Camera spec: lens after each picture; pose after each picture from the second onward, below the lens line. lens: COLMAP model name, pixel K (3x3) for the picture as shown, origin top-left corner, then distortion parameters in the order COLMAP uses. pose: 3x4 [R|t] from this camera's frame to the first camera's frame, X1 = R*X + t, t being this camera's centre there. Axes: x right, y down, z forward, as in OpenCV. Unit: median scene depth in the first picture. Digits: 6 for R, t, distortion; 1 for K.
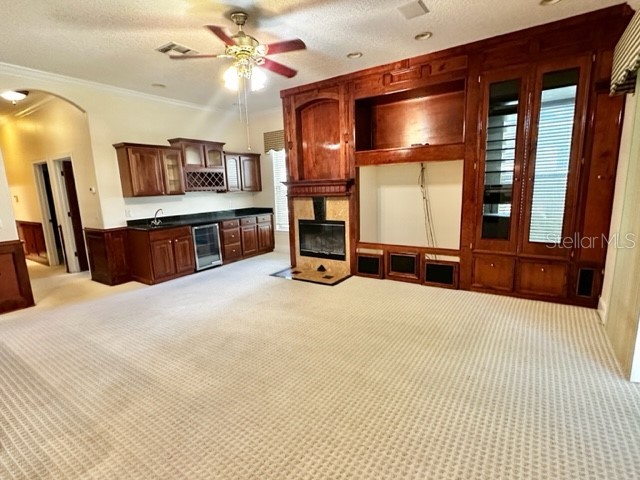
lens RADIAL K [[317.3, 0, 319.6], [0, 317.3, 242.2], [0, 0, 1]] dist [0.000611, -0.000650]
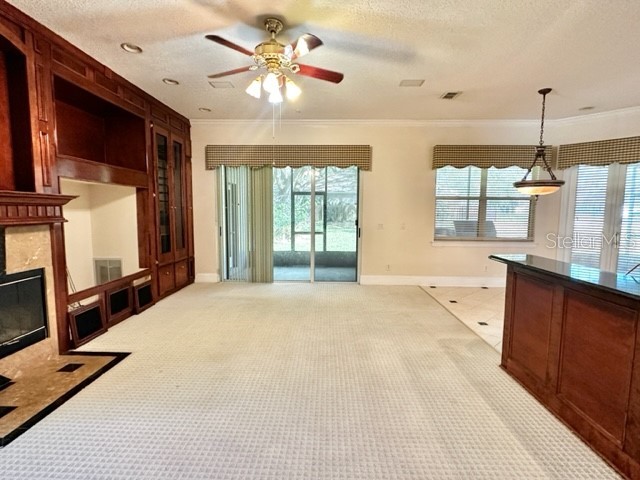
lens RADIAL K [[317.3, 0, 318.7], [0, 317.3, 239.4], [0, 0, 1]] dist [0.000611, -0.000650]
pose [[-0.537507, -0.046692, 0.841966, -0.681781], [0.159674, 0.974767, 0.155992, -0.130135], [-0.828004, 0.218287, -0.516488, 0.902337]]
